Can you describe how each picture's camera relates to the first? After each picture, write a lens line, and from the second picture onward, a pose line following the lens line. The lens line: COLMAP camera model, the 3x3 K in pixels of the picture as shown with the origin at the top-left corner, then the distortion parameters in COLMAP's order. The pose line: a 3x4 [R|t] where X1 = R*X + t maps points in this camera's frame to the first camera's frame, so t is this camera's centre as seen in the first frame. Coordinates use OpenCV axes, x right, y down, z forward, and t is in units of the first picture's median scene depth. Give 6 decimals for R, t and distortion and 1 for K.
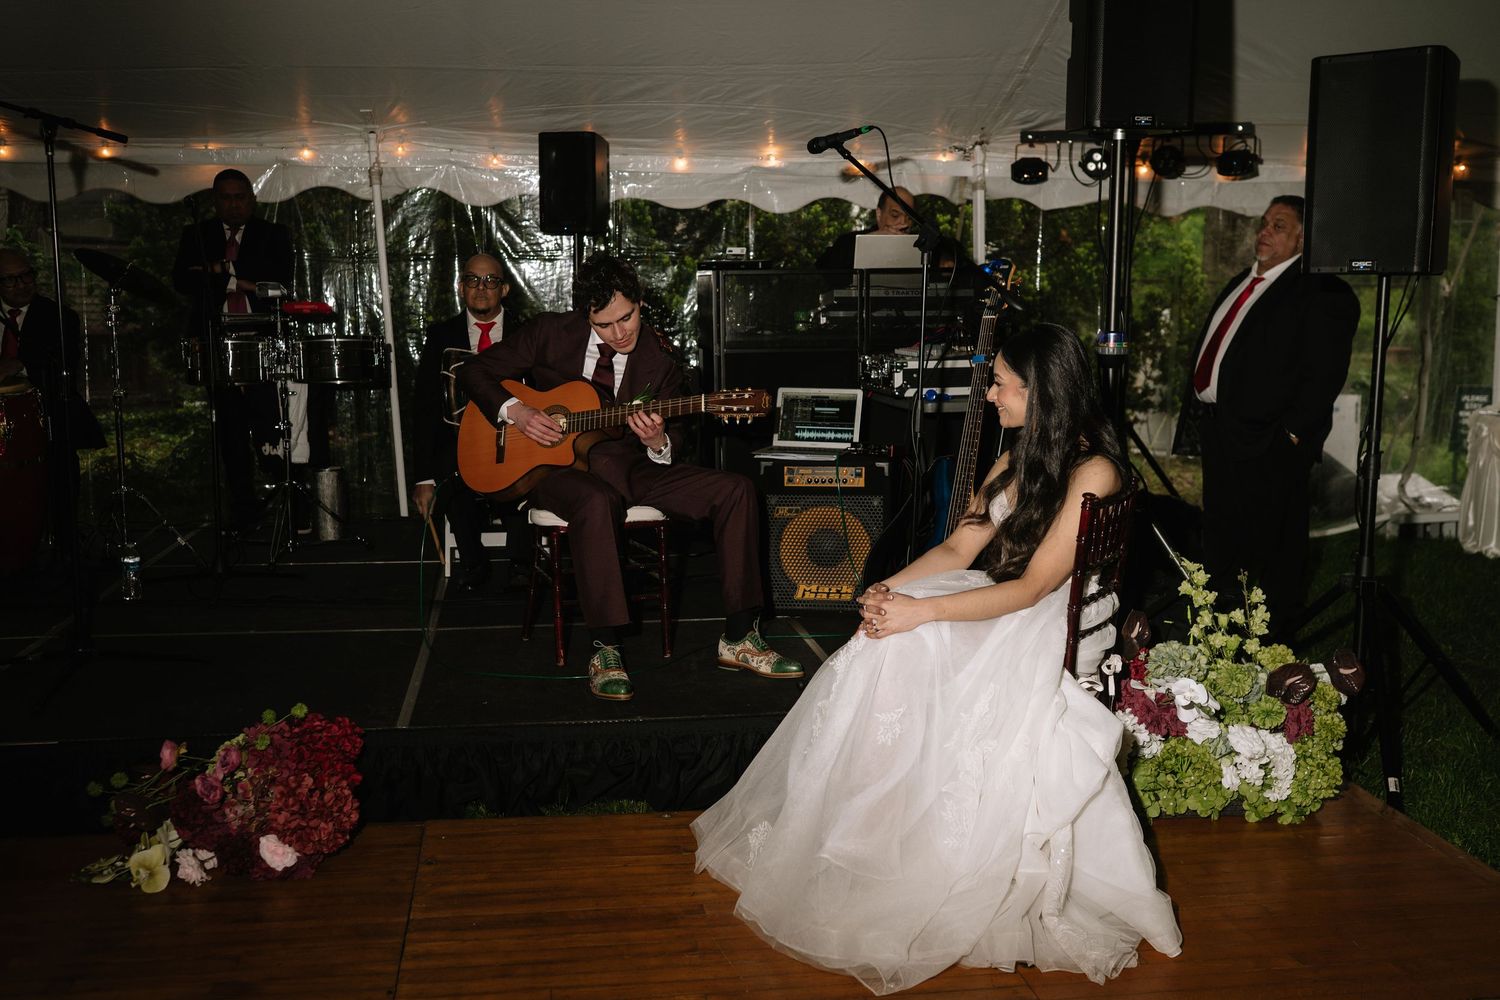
lens RADIAL K [[1456.2, 0, 750.0], [0, 1456.2, 500.0], [0, 0, 1]] dist [0.007140, -0.004253]
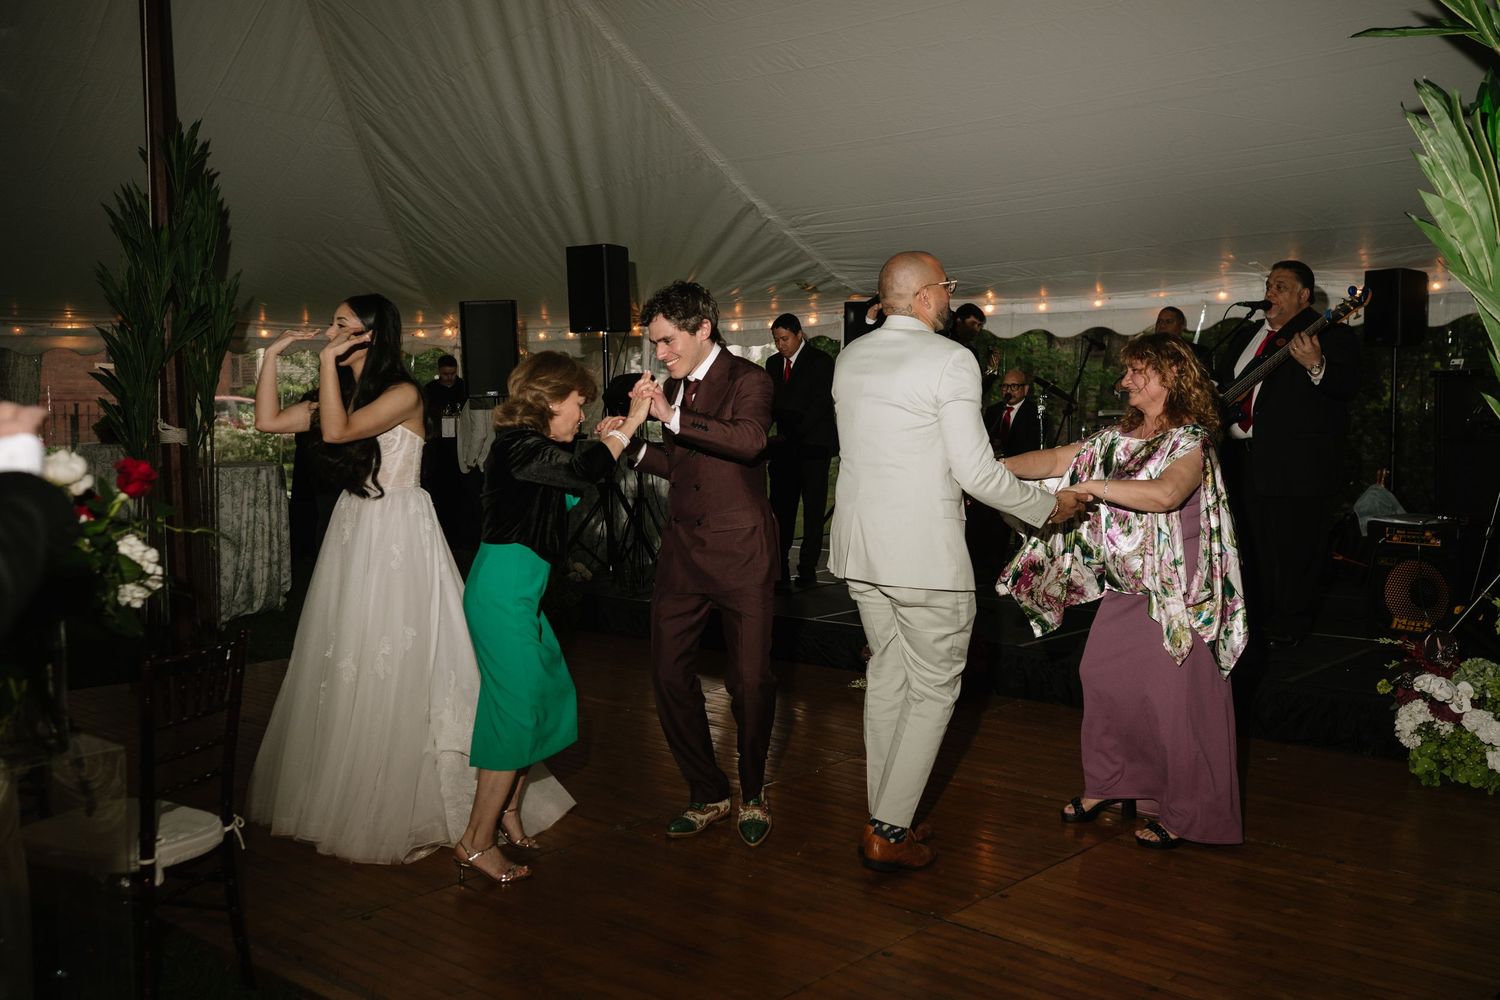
lens RADIAL K [[1456.2, 0, 750.0], [0, 1456.2, 500.0], [0, 0, 1]] dist [0.007140, -0.004253]
pose [[0.635683, 0.050845, -0.770274, 0.491009], [-0.094289, 0.995471, -0.012104, 0.016576], [0.766170, 0.080322, 0.637599, -0.217924]]
